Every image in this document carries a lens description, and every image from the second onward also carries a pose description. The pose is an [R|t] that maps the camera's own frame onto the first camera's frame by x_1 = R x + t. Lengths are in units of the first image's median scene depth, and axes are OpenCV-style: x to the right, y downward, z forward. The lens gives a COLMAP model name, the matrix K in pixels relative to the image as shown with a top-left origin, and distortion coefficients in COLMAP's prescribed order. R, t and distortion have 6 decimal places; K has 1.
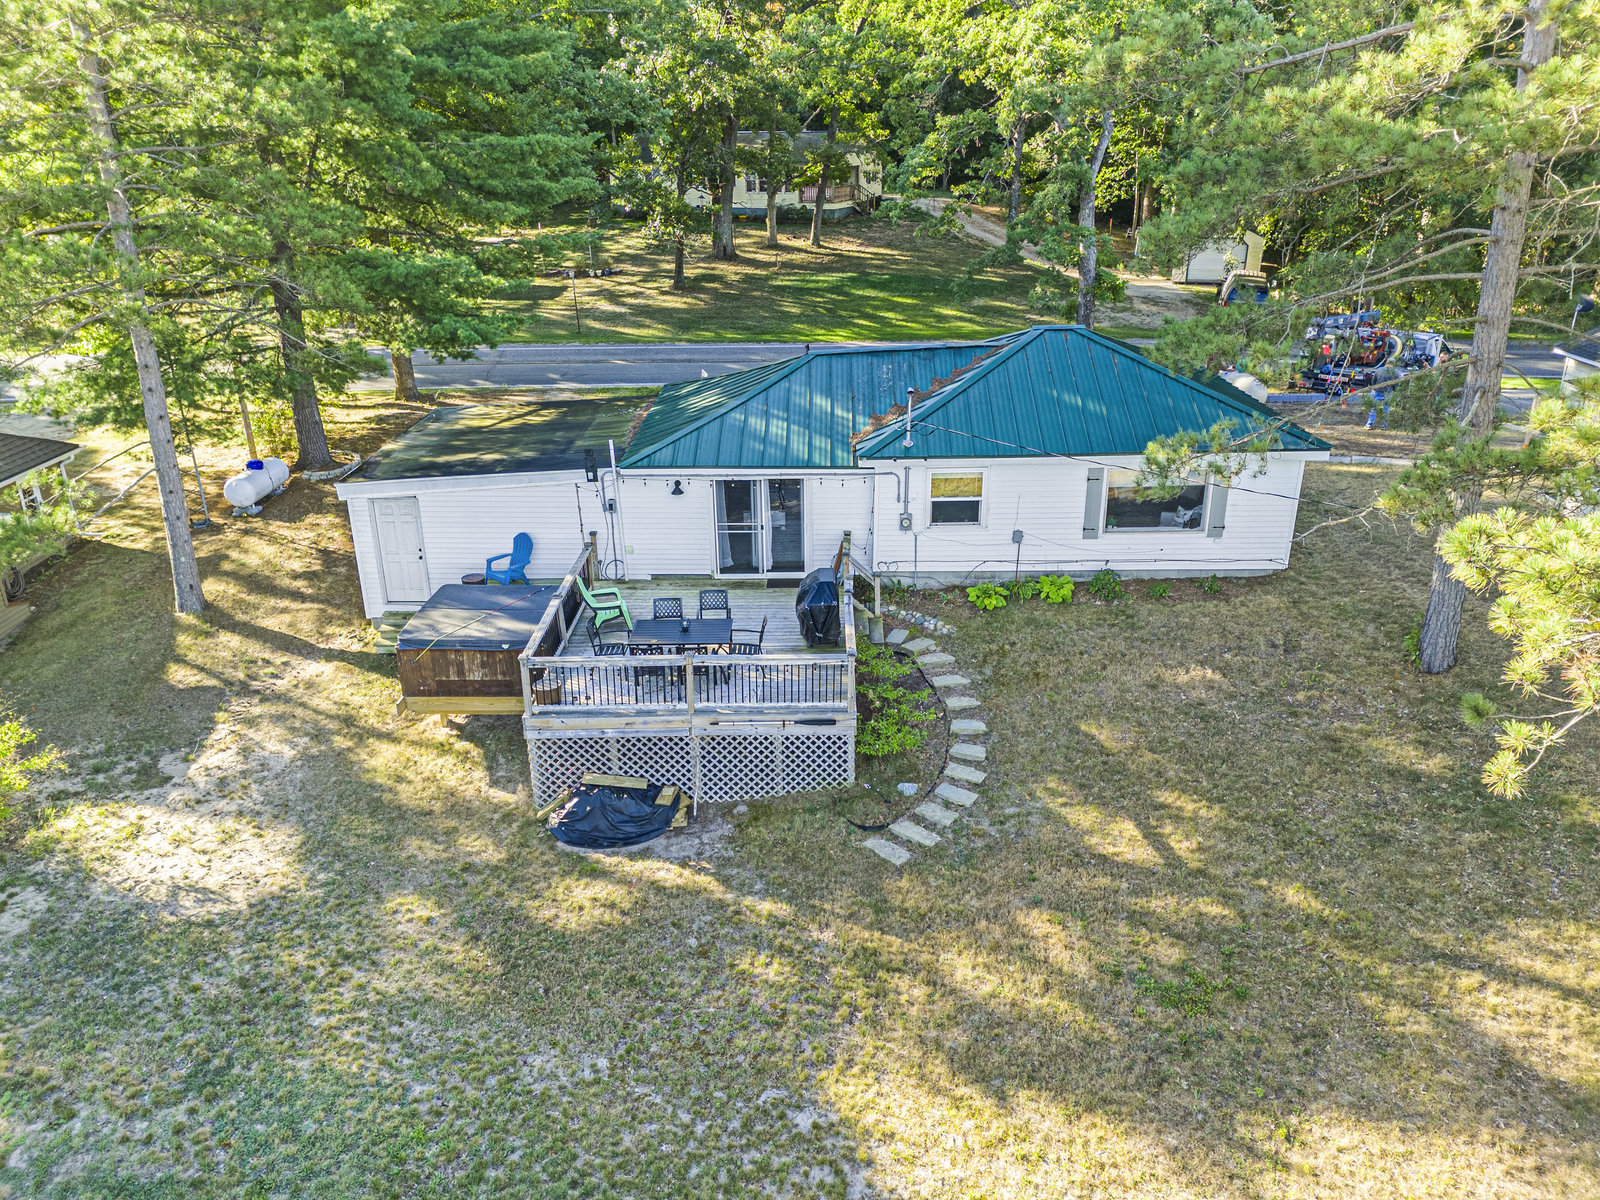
lens RADIAL K [[1144.6, 0, 800.0], [0, 1144.6, 600.0], [0, 0, 1]] dist [0.064013, -0.003266]
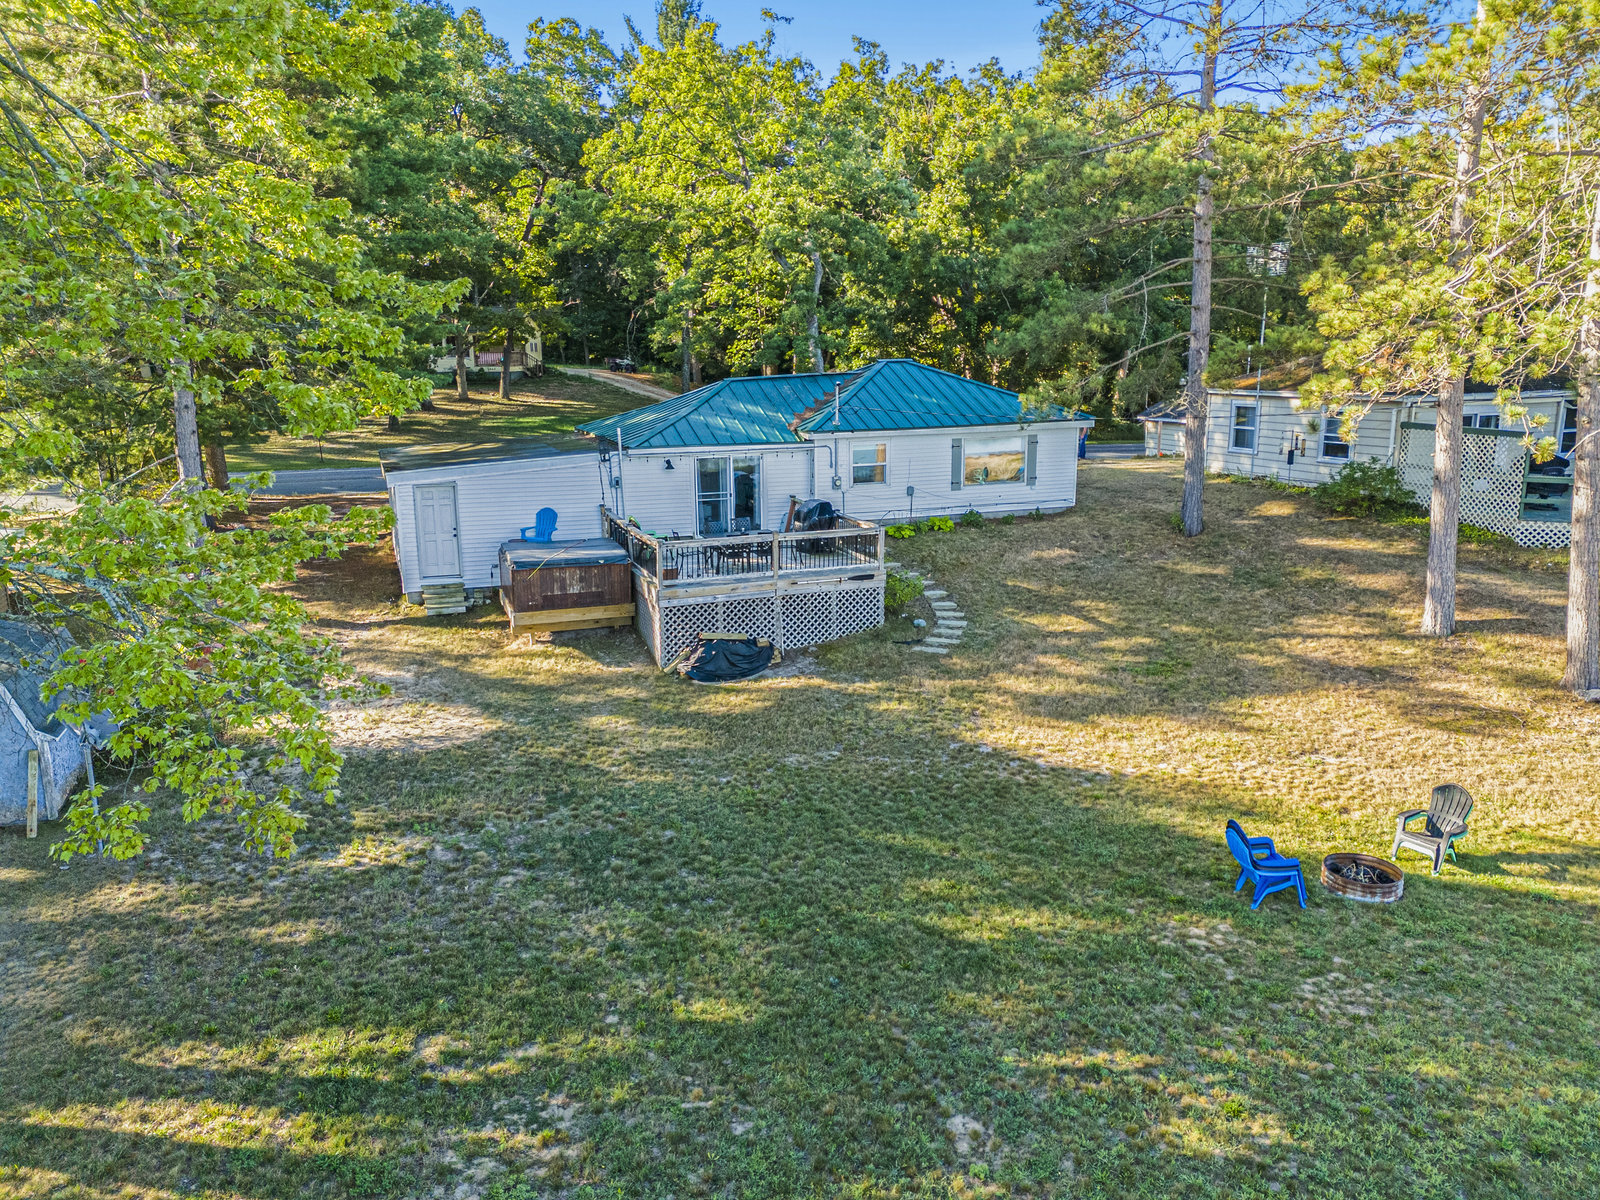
lens RADIAL K [[1114.7, 0, 800.0], [0, 1114.7, 600.0], [0, 0, 1]] dist [0.092111, -0.061485]
pose [[0.933921, -0.077244, 0.349034, -0.499365], [0.133112, 0.981305, -0.139002, 0.292211], [-0.331772, 0.176278, 0.926743, -0.228561]]
